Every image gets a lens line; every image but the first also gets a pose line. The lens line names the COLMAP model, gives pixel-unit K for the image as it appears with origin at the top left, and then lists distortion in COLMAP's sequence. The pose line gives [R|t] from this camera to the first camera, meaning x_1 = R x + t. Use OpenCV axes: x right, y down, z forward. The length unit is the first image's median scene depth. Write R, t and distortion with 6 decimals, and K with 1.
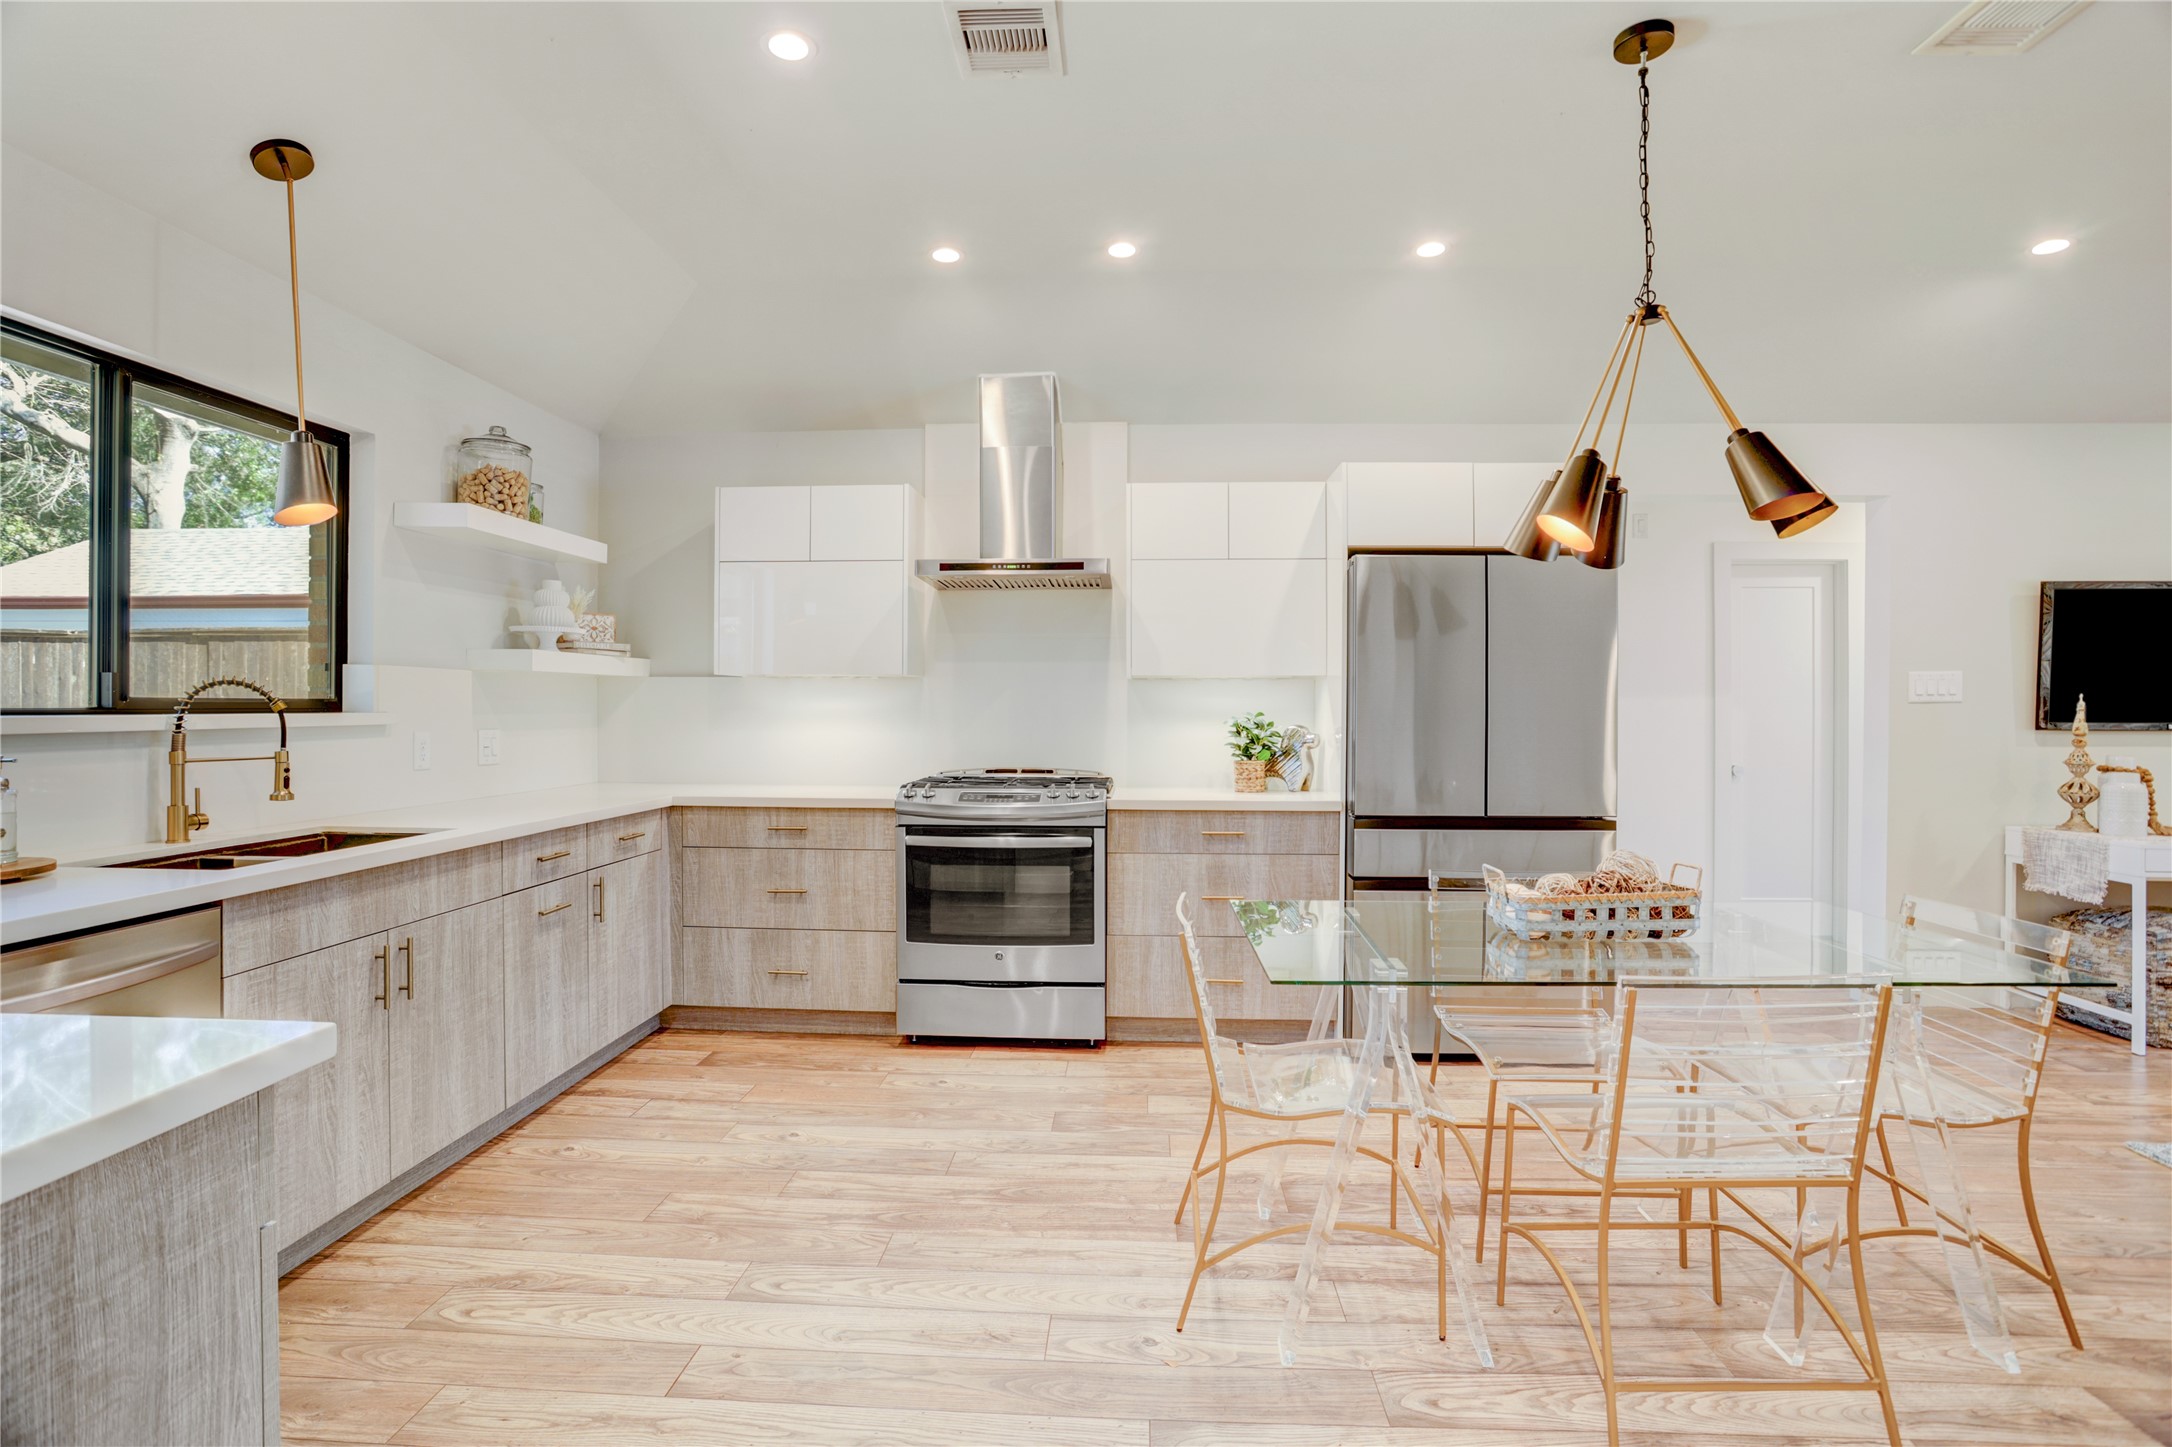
lens RADIAL K [[1059.2, 0, 1067.4], [0, 1059.2, 707.0], [0, 0, 1]] dist [-0.062348, 0.021143]
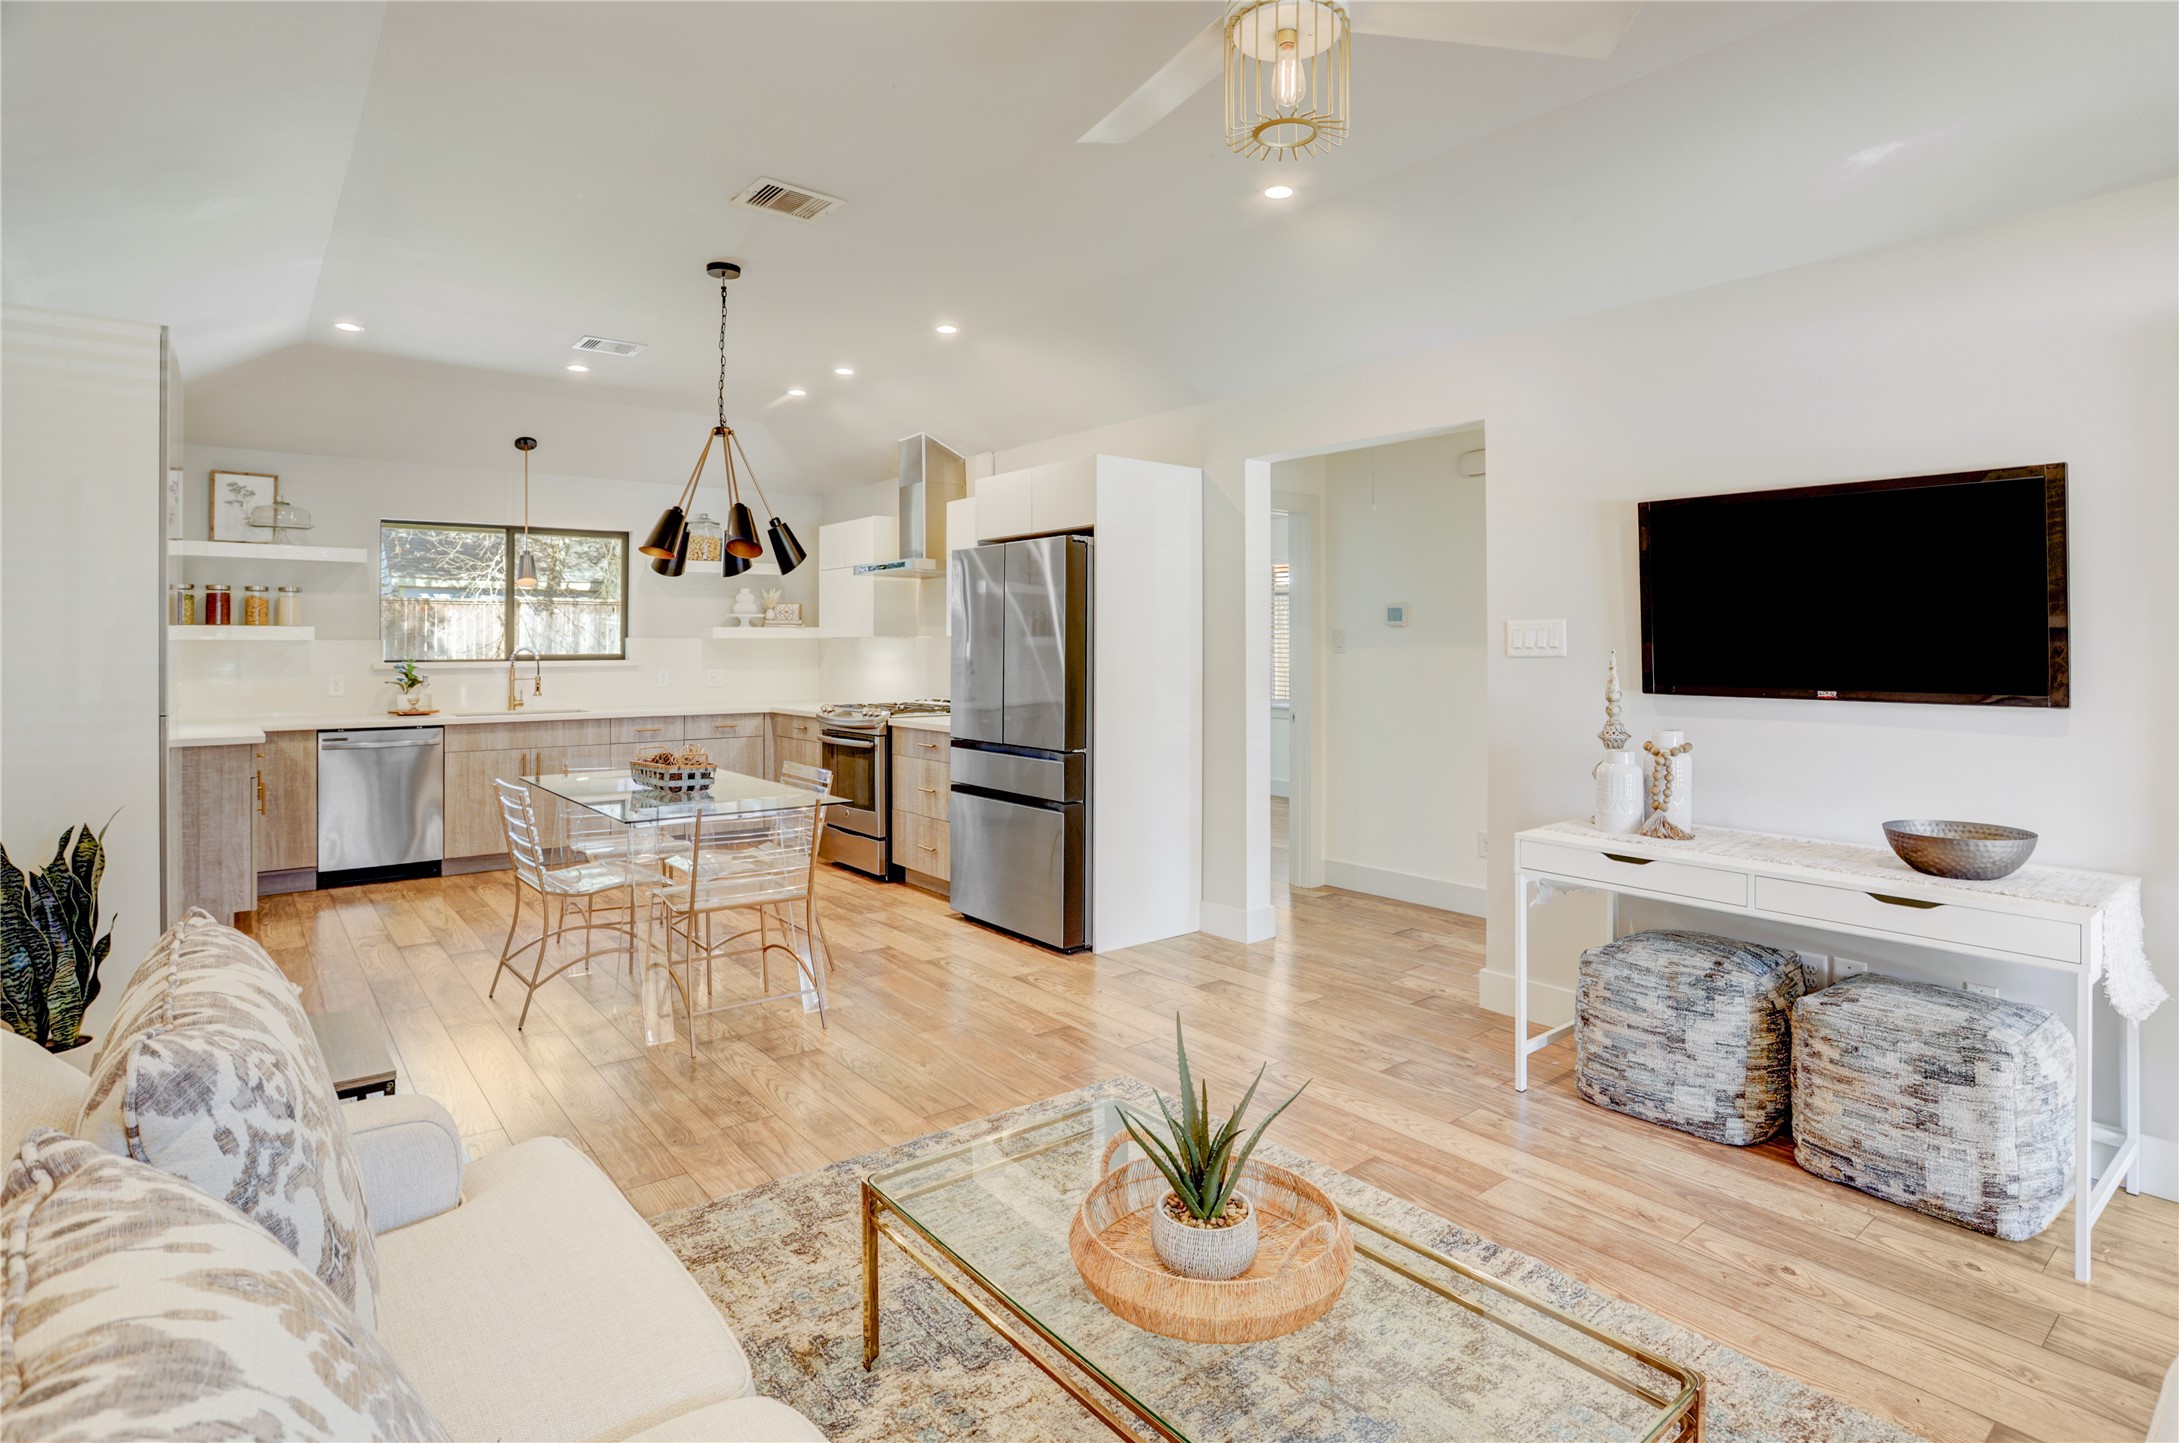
lens RADIAL K [[1094.8, 0, 1082.8], [0, 1094.8, 649.4], [0, 0, 1]] dist [-0.037076, 0.001758]
pose [[0.672955, -0.001418, -0.739683, 1.441579], [0.003200, 0.999994, 0.000994, -0.014570], [0.739677, -0.003036, 0.672955, 0.146645]]
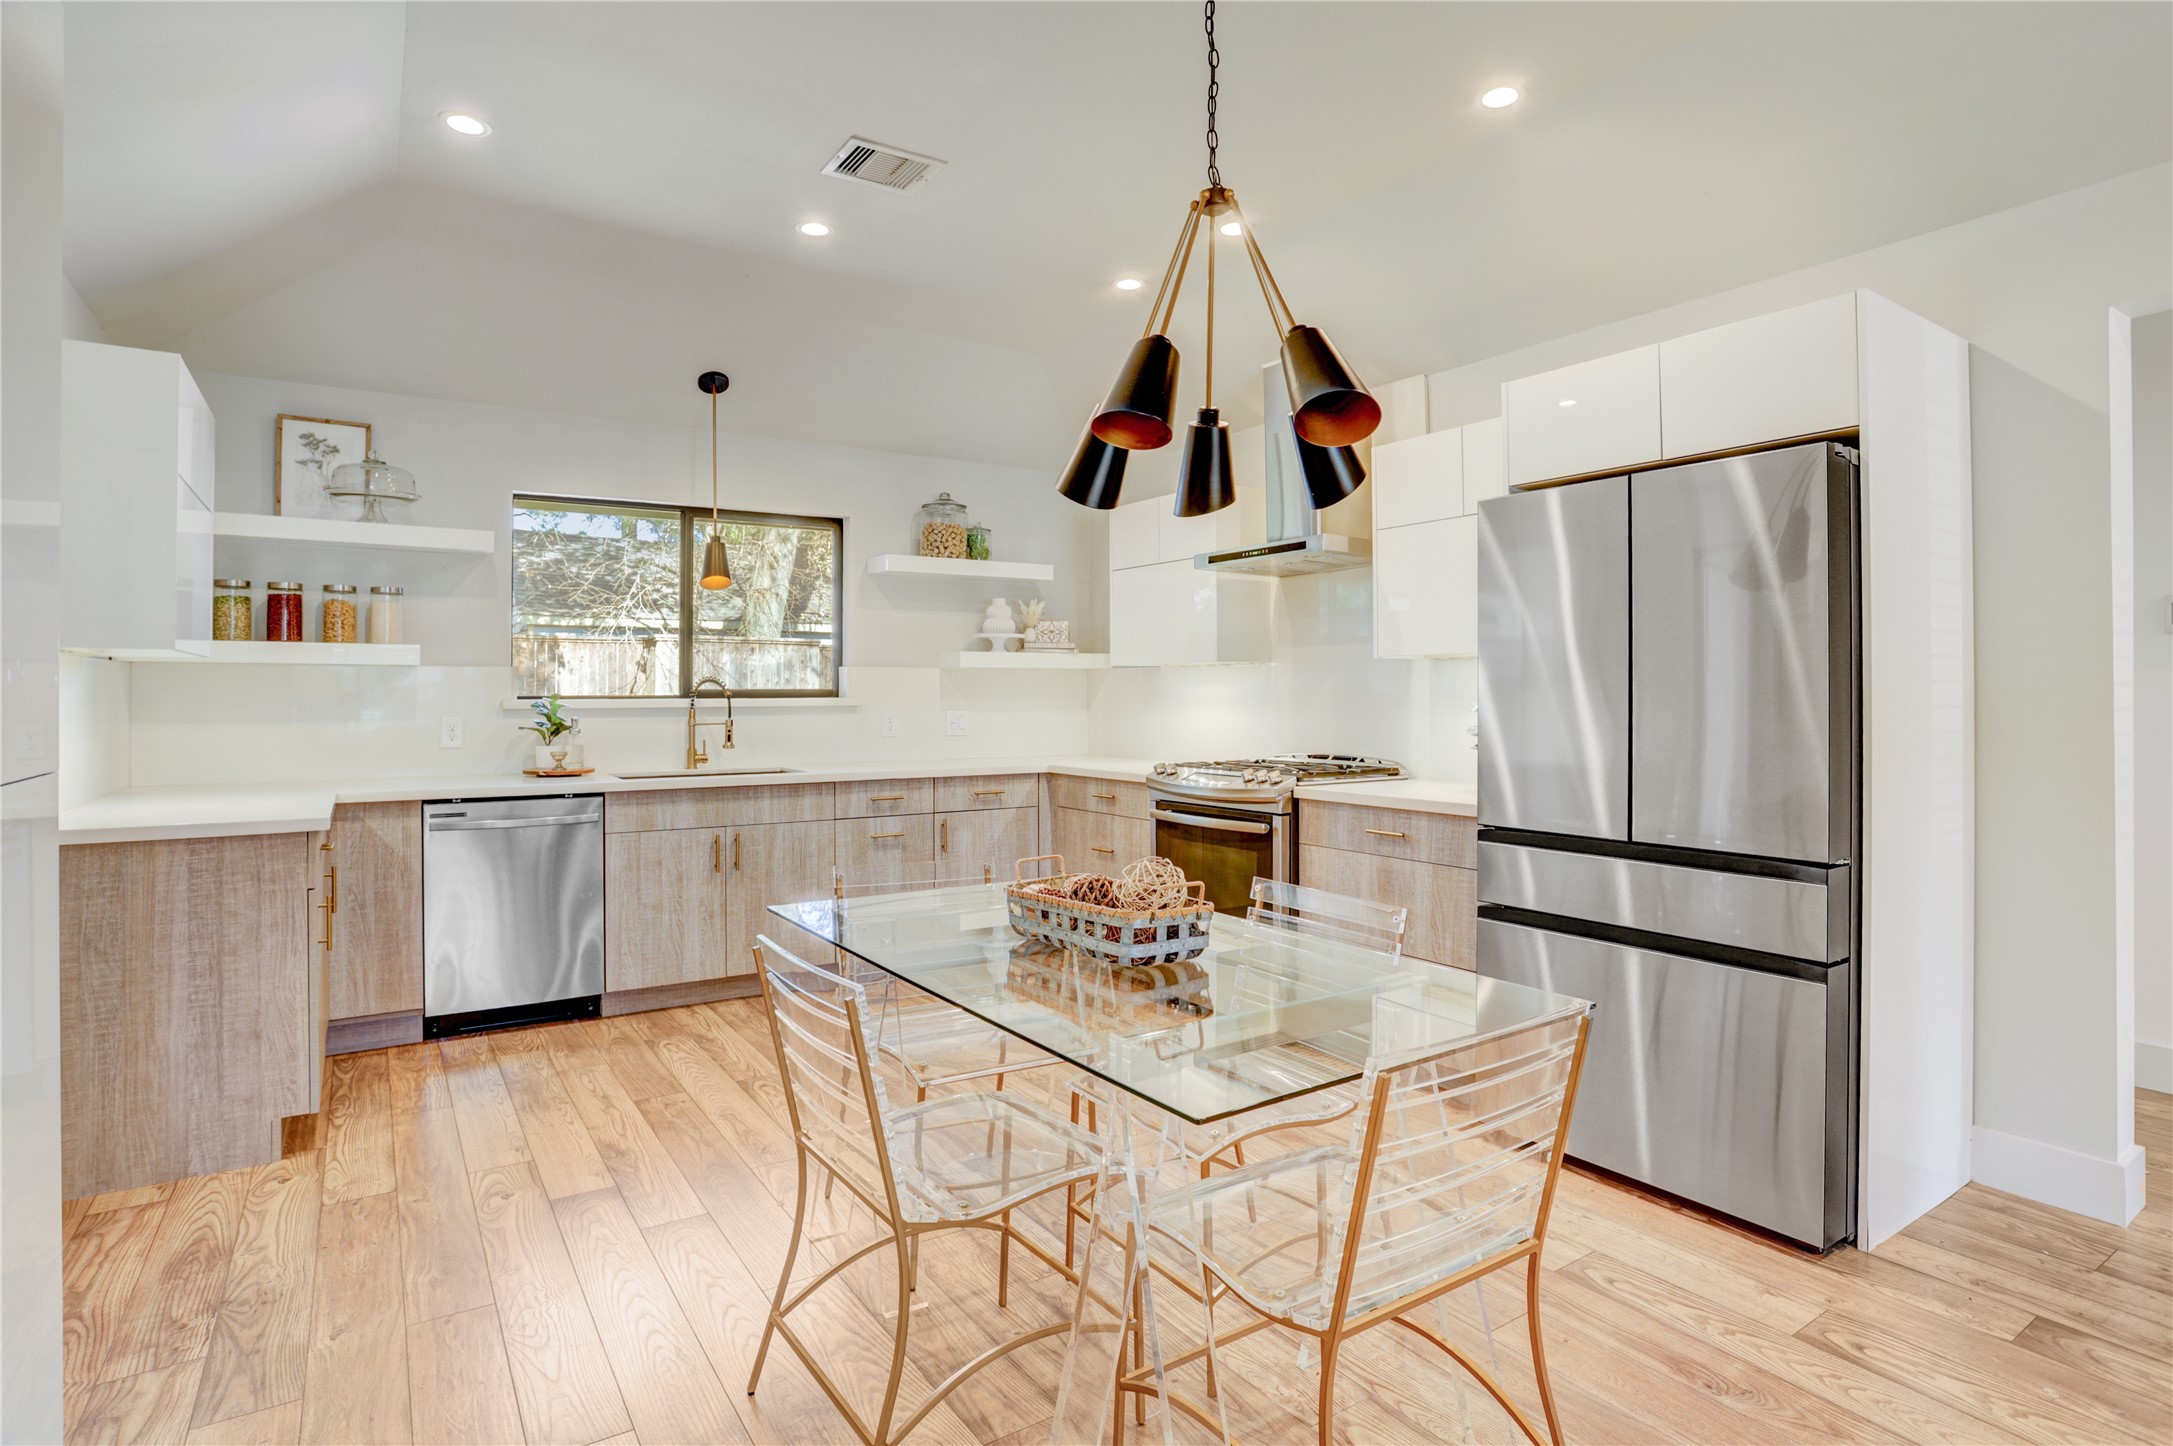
lens RADIAL K [[1094.8, 0, 1102.6], [0, 1094.8, 694.3], [0, 0, 1]] dist [-0.062431, 0.002300]
pose [[0.618160, -0.003525, -0.786044, 0.732604], [0.003259, 0.999993, -0.001922, 0.003916], [0.786045, -0.001374, 0.618168, 0.256973]]
